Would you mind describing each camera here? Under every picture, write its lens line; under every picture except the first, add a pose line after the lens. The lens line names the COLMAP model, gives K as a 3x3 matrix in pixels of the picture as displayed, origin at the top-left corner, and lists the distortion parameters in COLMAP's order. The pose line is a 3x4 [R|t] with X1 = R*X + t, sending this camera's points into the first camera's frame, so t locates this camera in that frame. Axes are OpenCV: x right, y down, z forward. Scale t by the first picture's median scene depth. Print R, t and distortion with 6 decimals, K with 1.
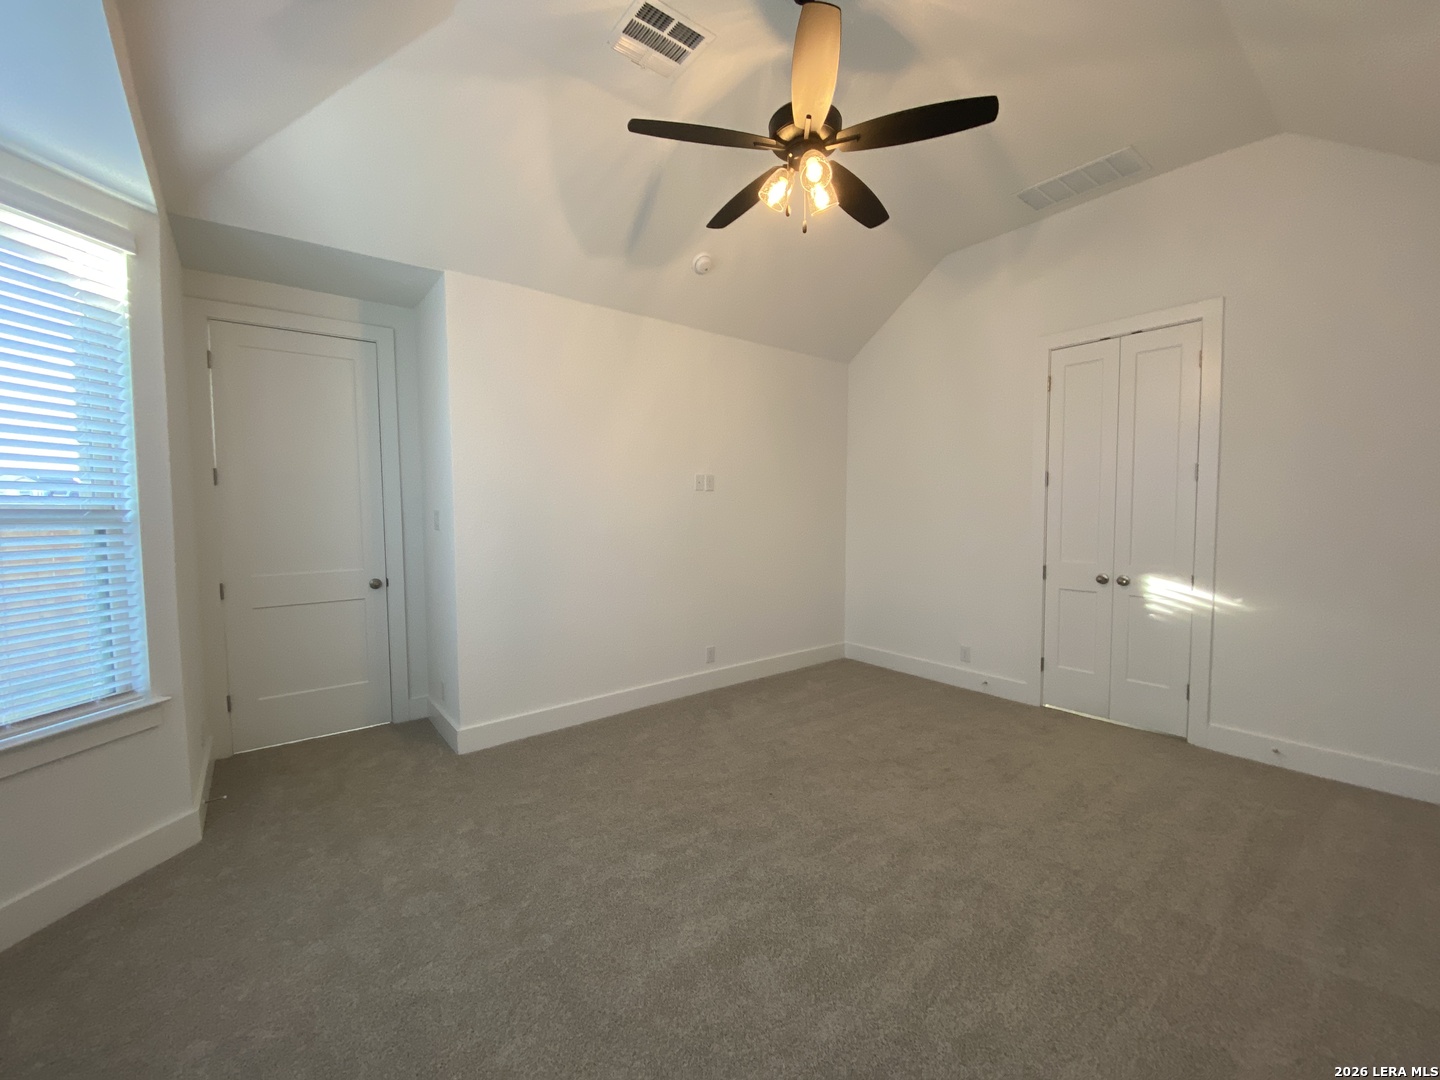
lens RADIAL K [[581.5, 0, 719.1], [0, 581.5, 540.9], [0, 0, 1]] dist [0.045895, -0.032567]
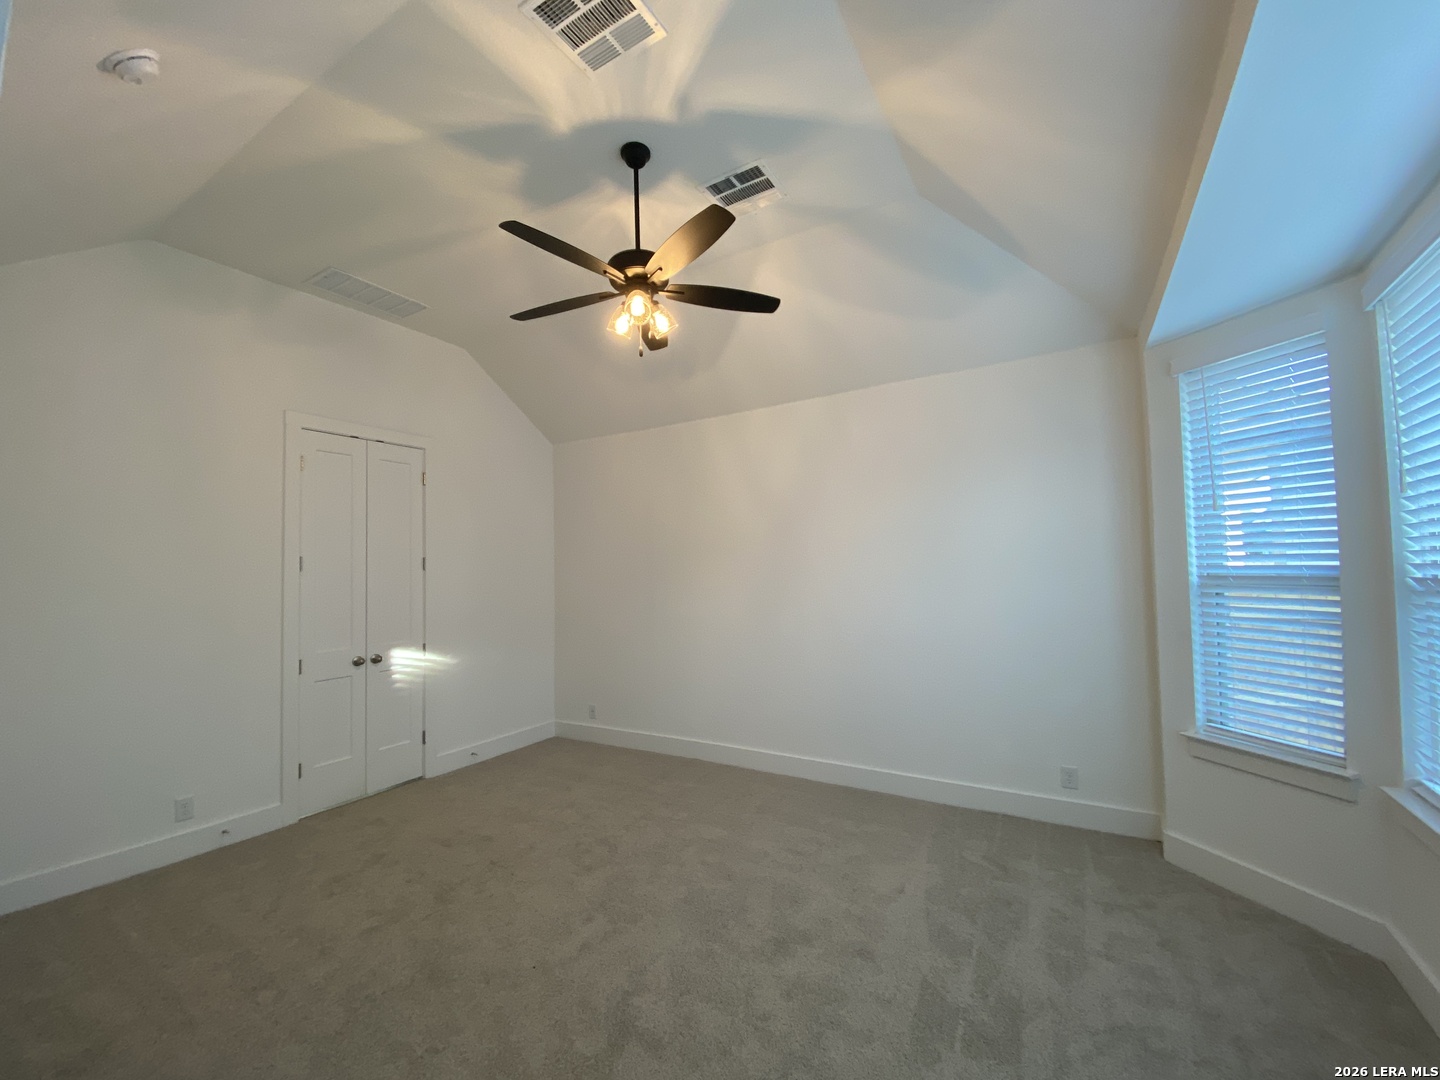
lens RADIAL K [[582.7, 0, 720.0], [0, 582.7, 540.0], [0, 0, 1]] dist [0.001133, 0.000076]
pose [[-0.346403, 0.058989, 0.936229, -0.599885], [0.066935, 0.997031, -0.038054, -0.072749], [-0.935695, 0.049485, -0.349323, 0.805362]]
